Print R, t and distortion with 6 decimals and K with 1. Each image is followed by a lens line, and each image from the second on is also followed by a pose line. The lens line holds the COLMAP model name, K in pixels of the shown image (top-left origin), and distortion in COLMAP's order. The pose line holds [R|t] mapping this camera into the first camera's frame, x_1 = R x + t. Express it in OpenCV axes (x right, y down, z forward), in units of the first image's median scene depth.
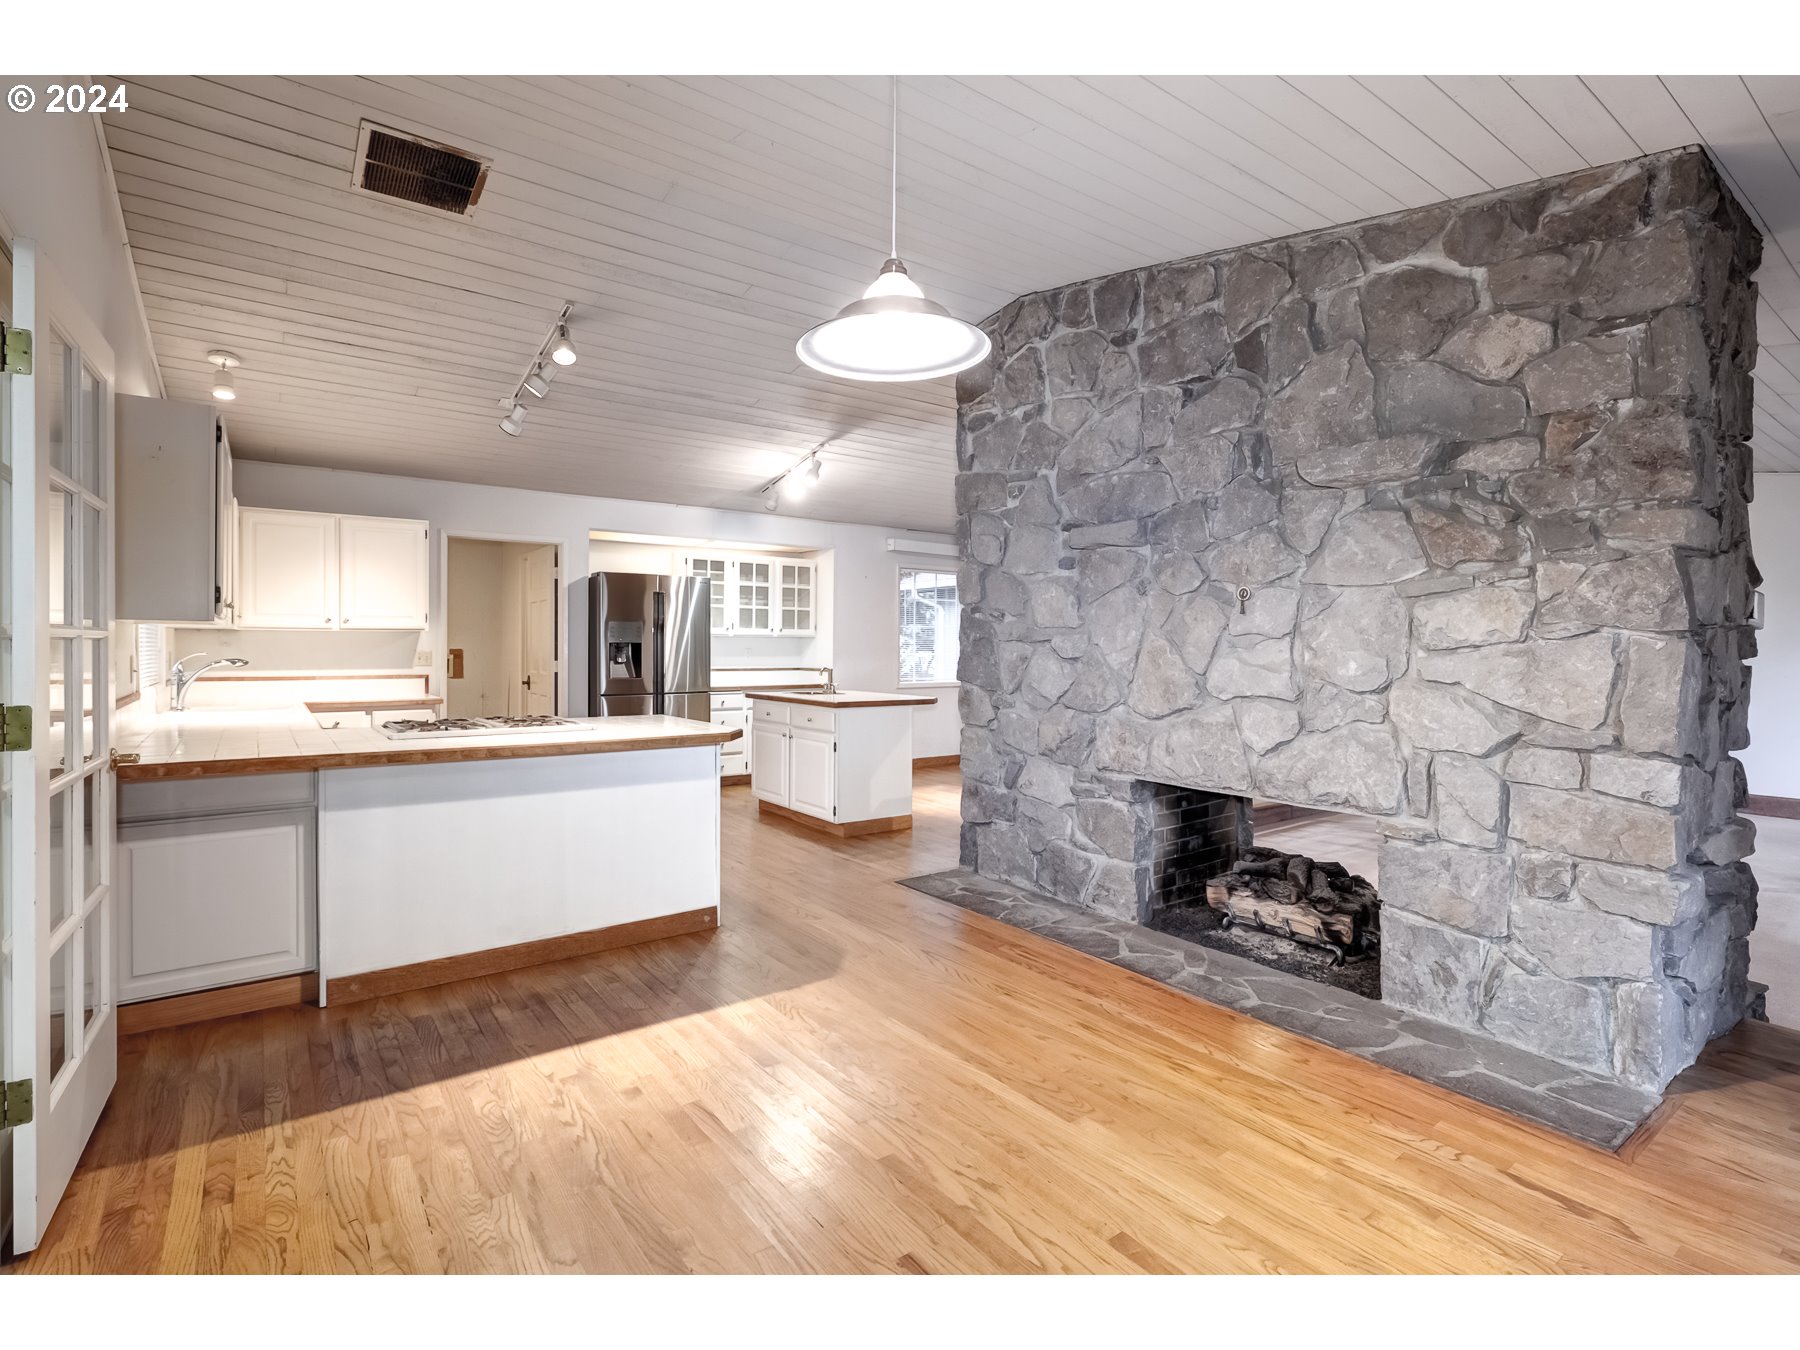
lens RADIAL K [[885.0, 0, 887.6], [0, 885.0, 658.8], [0, 0, 1]] dist [0.001674, -0.001558]
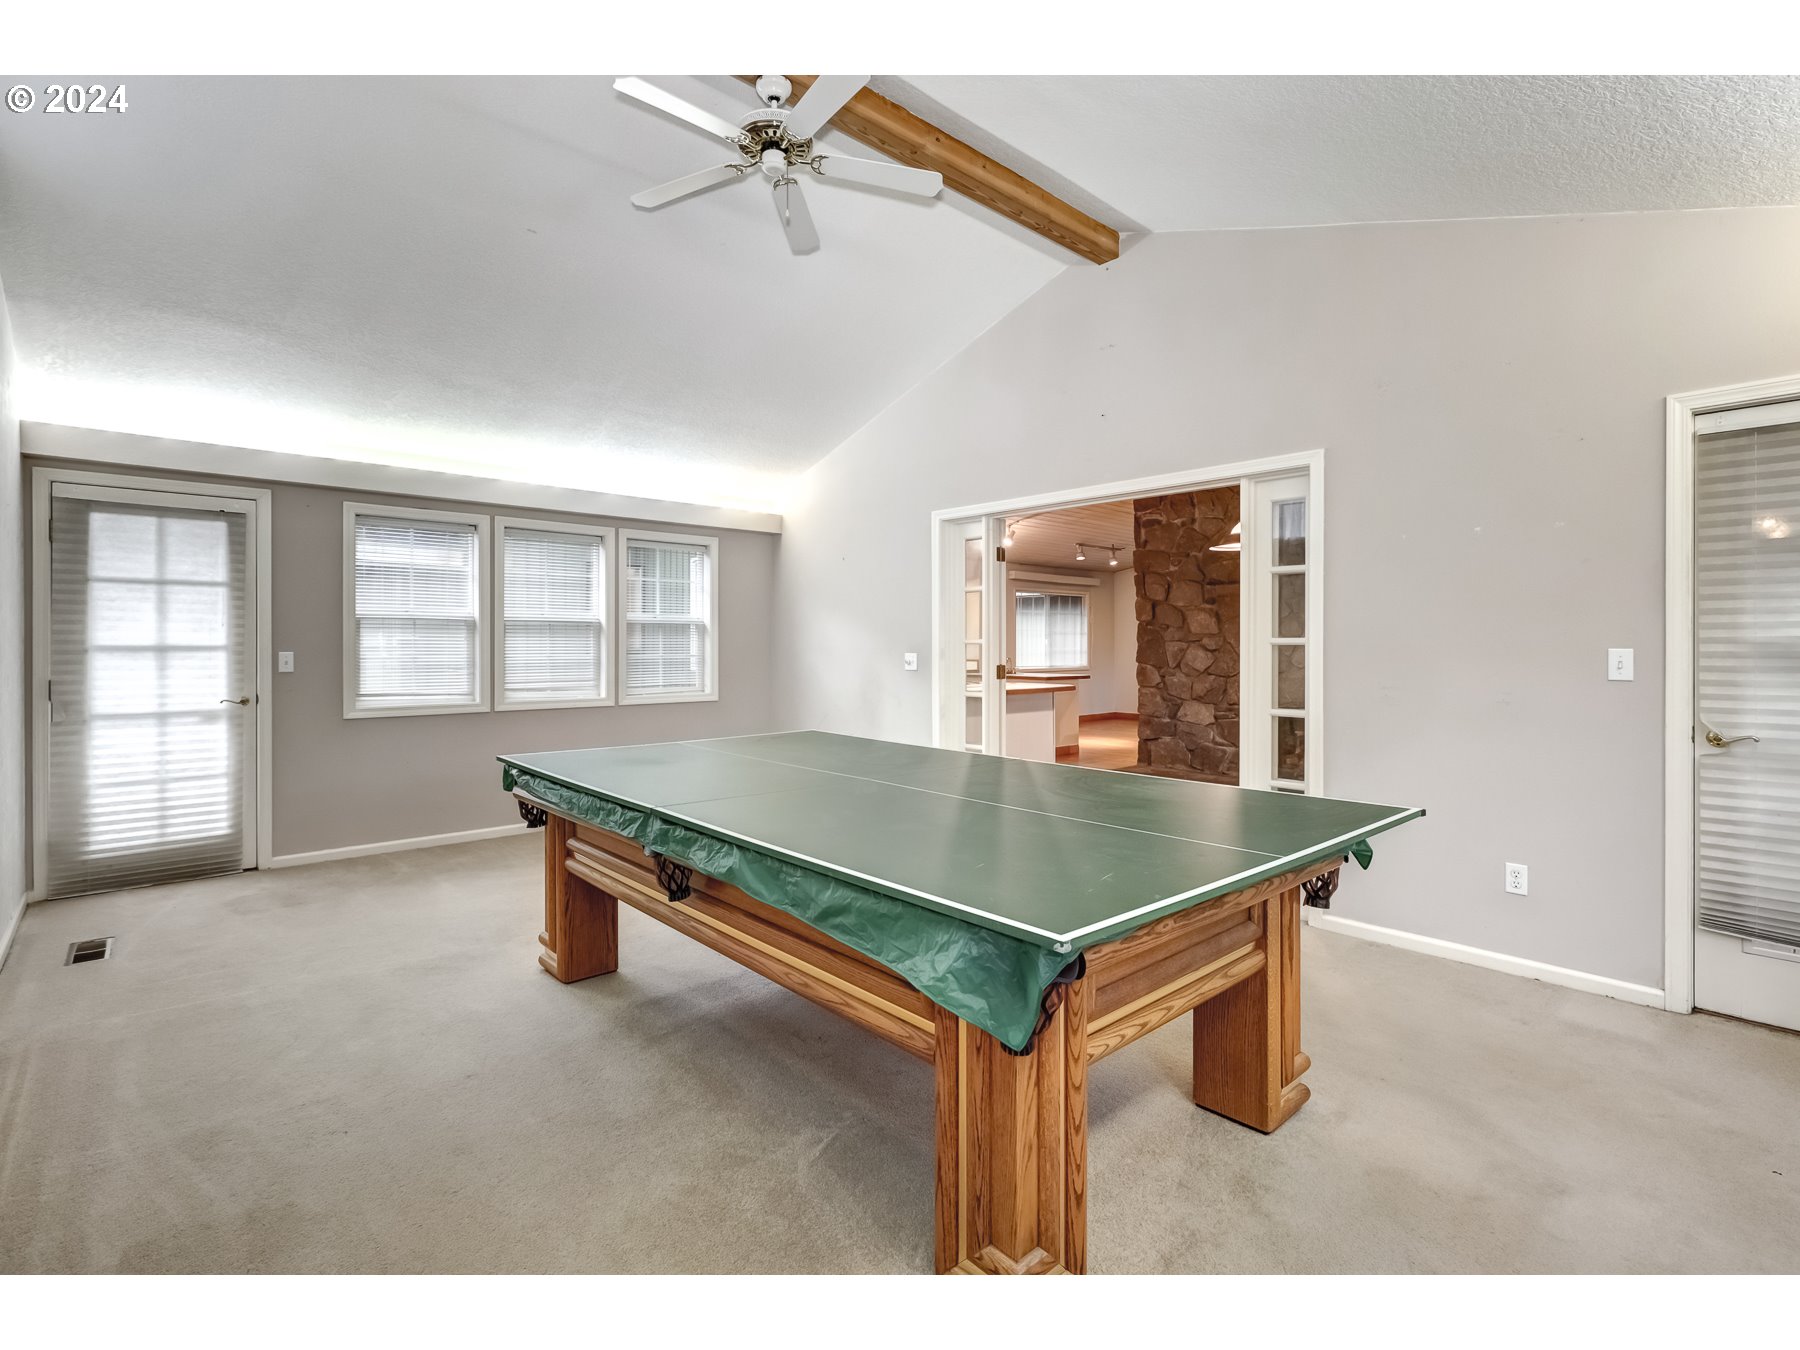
lens RADIAL K [[885.0, 0, 901.2], [0, 885.0, 659.2], [0, 0, 1]] dist [0.001674, -0.001558]
pose [[0.992519, -0.008118, 0.121824, -0.502304], [0.007699, 0.999963, 0.003912, 0.005455], [-0.121851, -0.002945, 0.992544, -0.608973]]
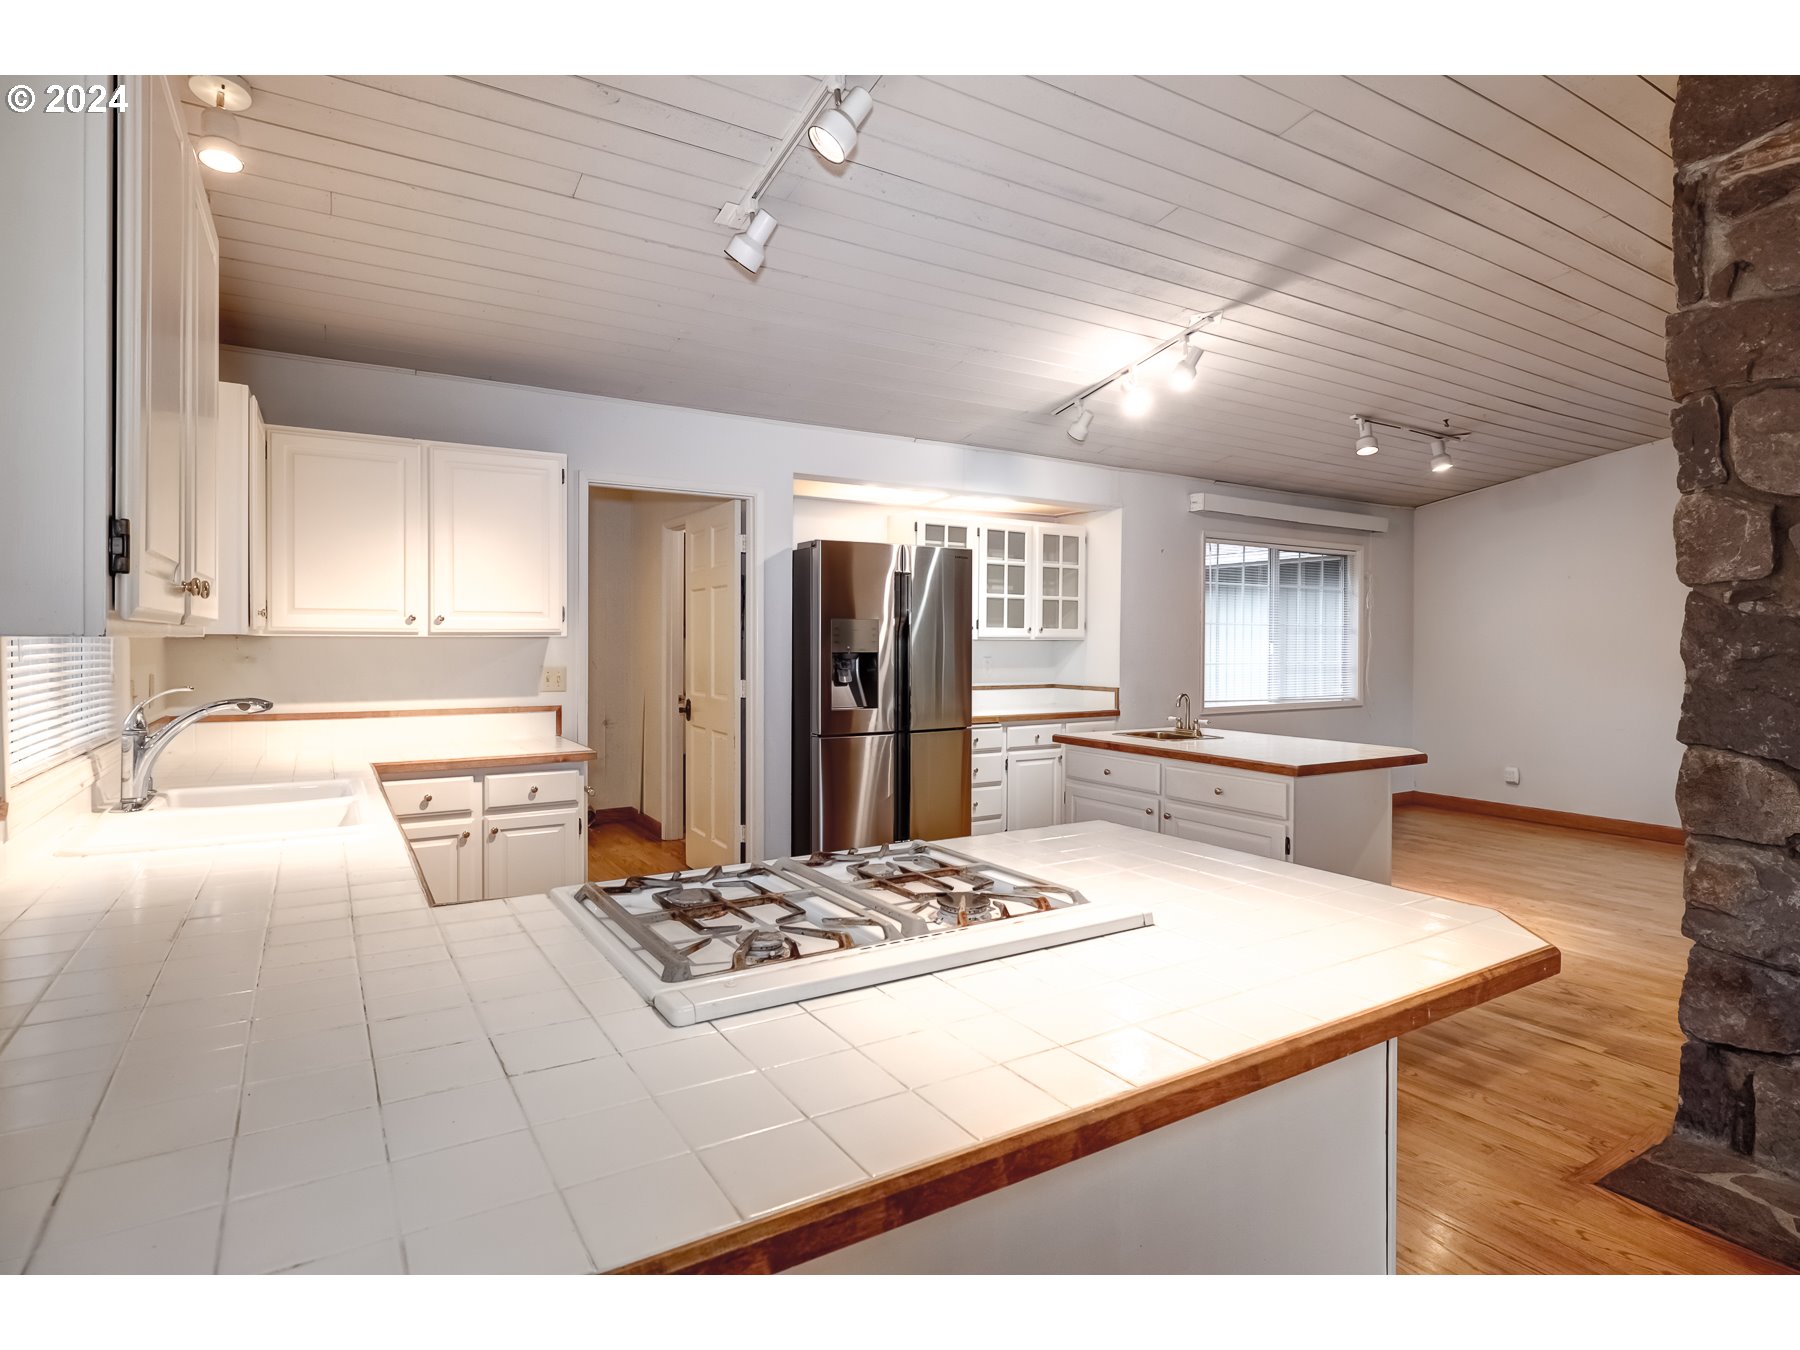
lens RADIAL K [[951.0, 0, 884.7], [0, 951.0, 659.6], [0, 0, 1]] dist [0.000536, -0.001275]
pose [[0.996827, 0.000821, -0.079599, -0.245947], [-0.000380, 0.999985, 0.005548, -0.018684], [0.079602, -0.005501, 0.996812, 0.362739]]
